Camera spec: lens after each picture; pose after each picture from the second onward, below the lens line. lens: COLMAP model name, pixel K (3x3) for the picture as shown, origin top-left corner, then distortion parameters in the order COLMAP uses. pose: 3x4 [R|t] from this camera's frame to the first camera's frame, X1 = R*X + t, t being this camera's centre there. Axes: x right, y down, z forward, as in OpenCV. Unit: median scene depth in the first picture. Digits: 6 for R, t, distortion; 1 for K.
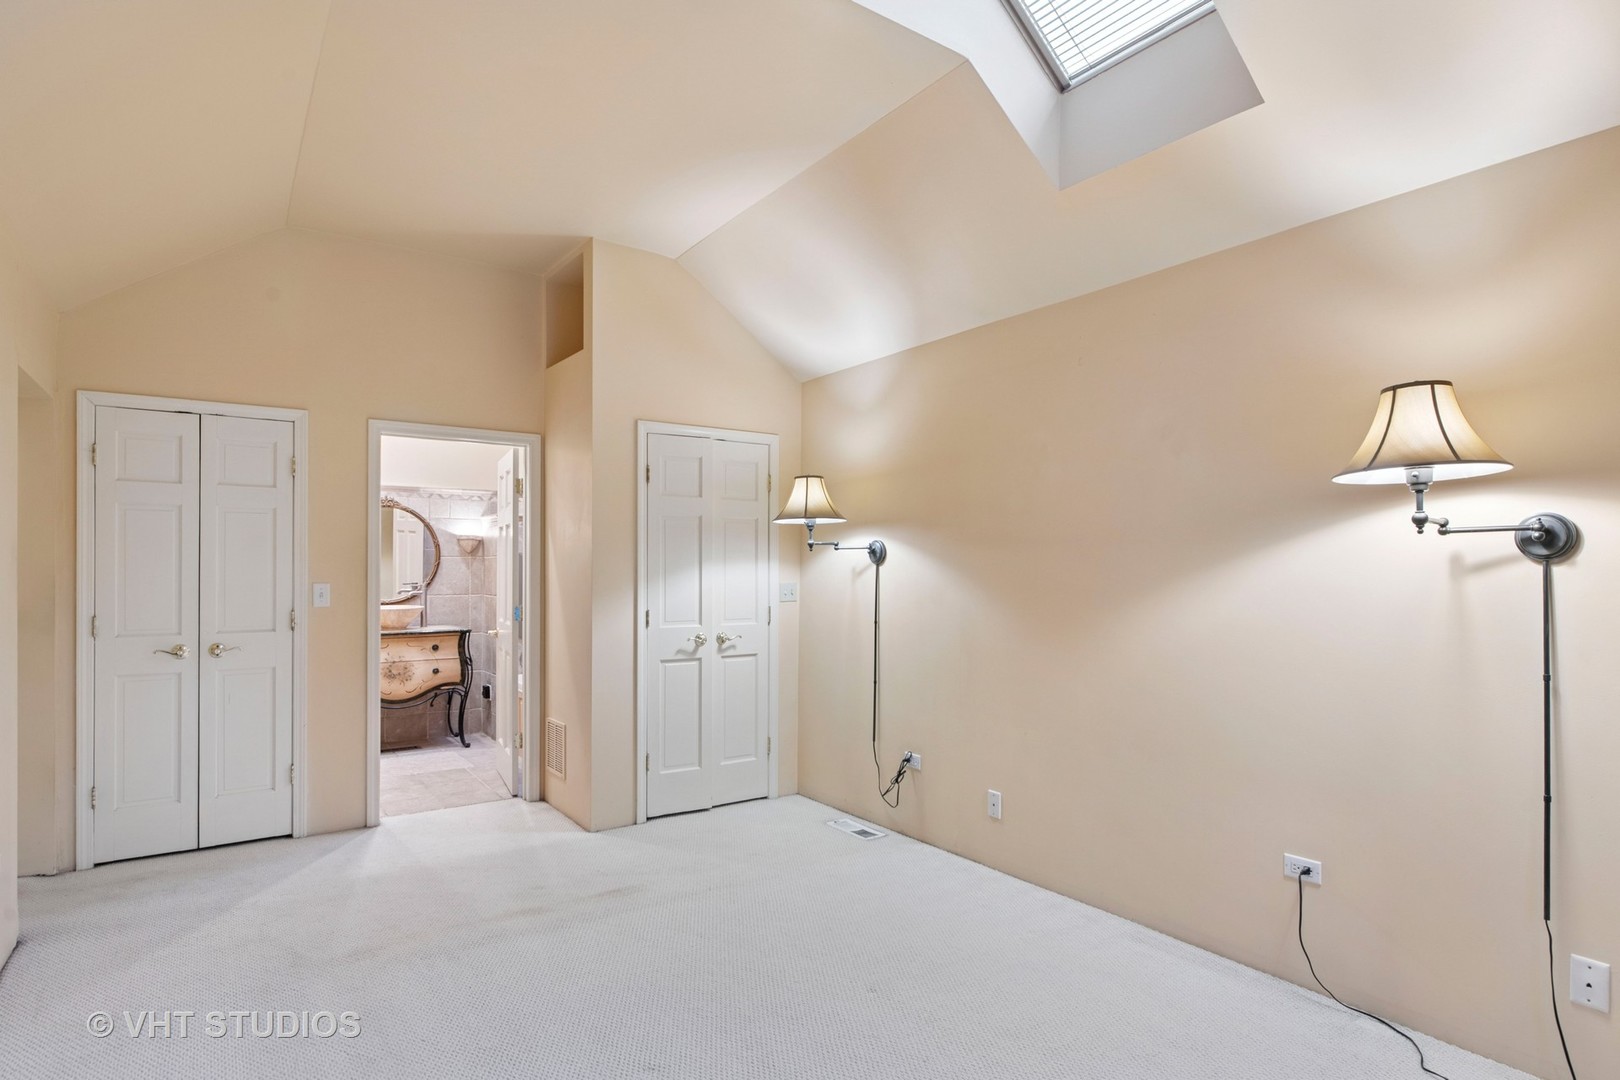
lens RADIAL K [[867.9, 0, 825.4], [0, 867.9, 572.9], [0, 0, 1]] dist [-0.000381, 0.000107]
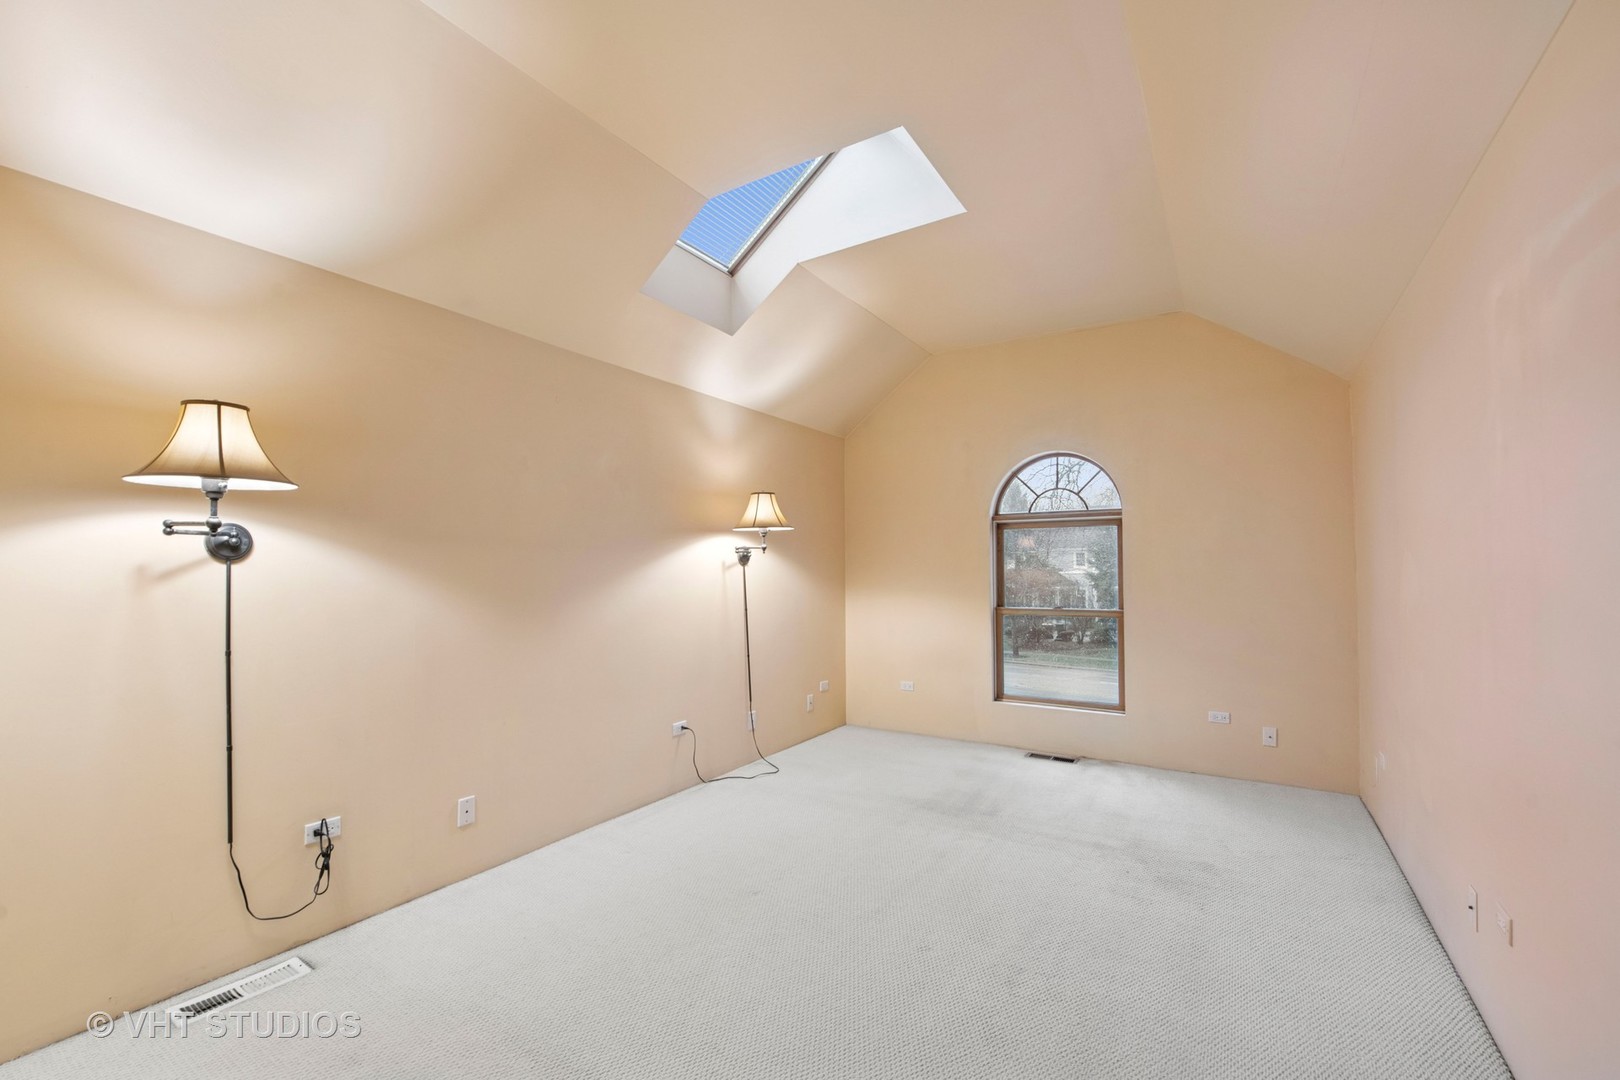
lens RADIAL K [[696.3, 0, 810.1], [0, 696.3, 545.1], [0, 0, 1]] dist [-0.003892, -0.001295]
pose [[-0.390026, 0.028176, 0.920372, -0.560587], [0.004735, 0.999580, -0.028594, -0.004876], [-0.920791, -0.006794, -0.389996, 0.787489]]
